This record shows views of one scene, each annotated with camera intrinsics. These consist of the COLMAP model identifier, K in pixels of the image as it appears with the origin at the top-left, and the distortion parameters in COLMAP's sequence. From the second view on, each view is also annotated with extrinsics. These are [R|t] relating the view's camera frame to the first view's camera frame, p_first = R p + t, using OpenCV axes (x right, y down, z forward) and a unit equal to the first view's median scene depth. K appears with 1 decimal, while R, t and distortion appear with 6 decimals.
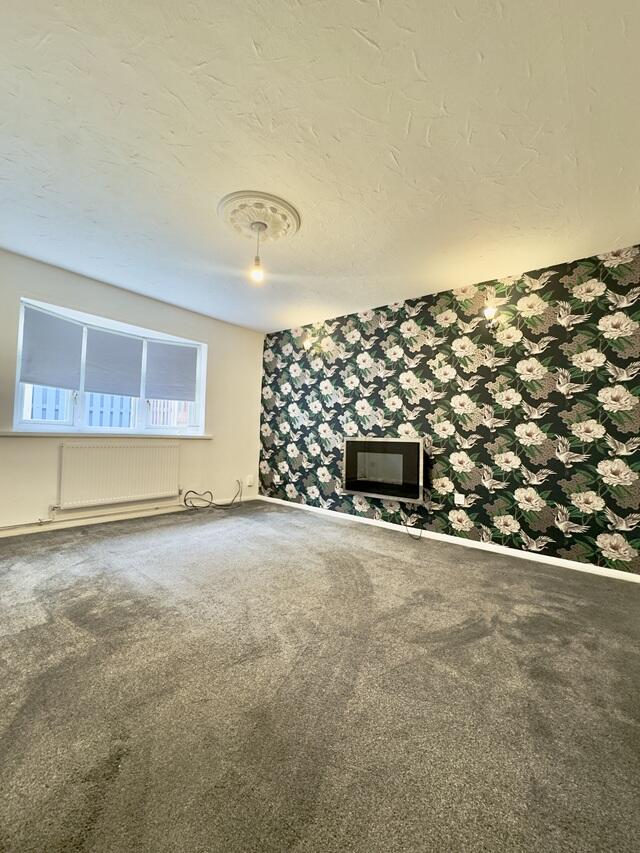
lens RADIAL K [[342.9, 0, 317.9], [0, 342.9, 426.2], [0, 0, 1]] dist [-0.000875, -0.000084]
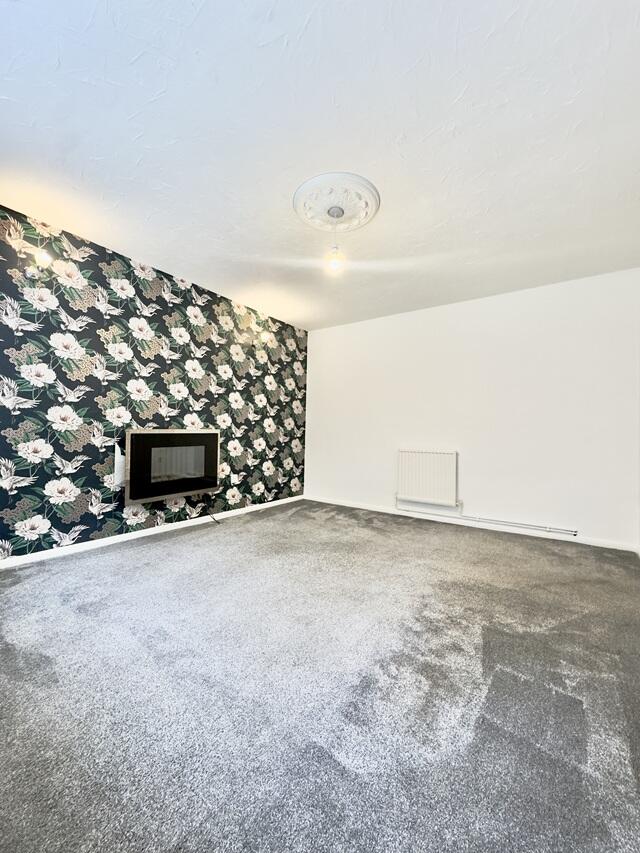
lens RADIAL K [[342.9, 0, 317.8], [0, 342.9, 427.4], [0, 0, 1]] dist [-0.000875, -0.000084]
pose [[-0.069282, -0.018916, 0.997418, -0.722783], [-0.049376, 0.998660, 0.015510, -0.002079], [-0.996374, -0.048174, -0.070124, 0.706677]]
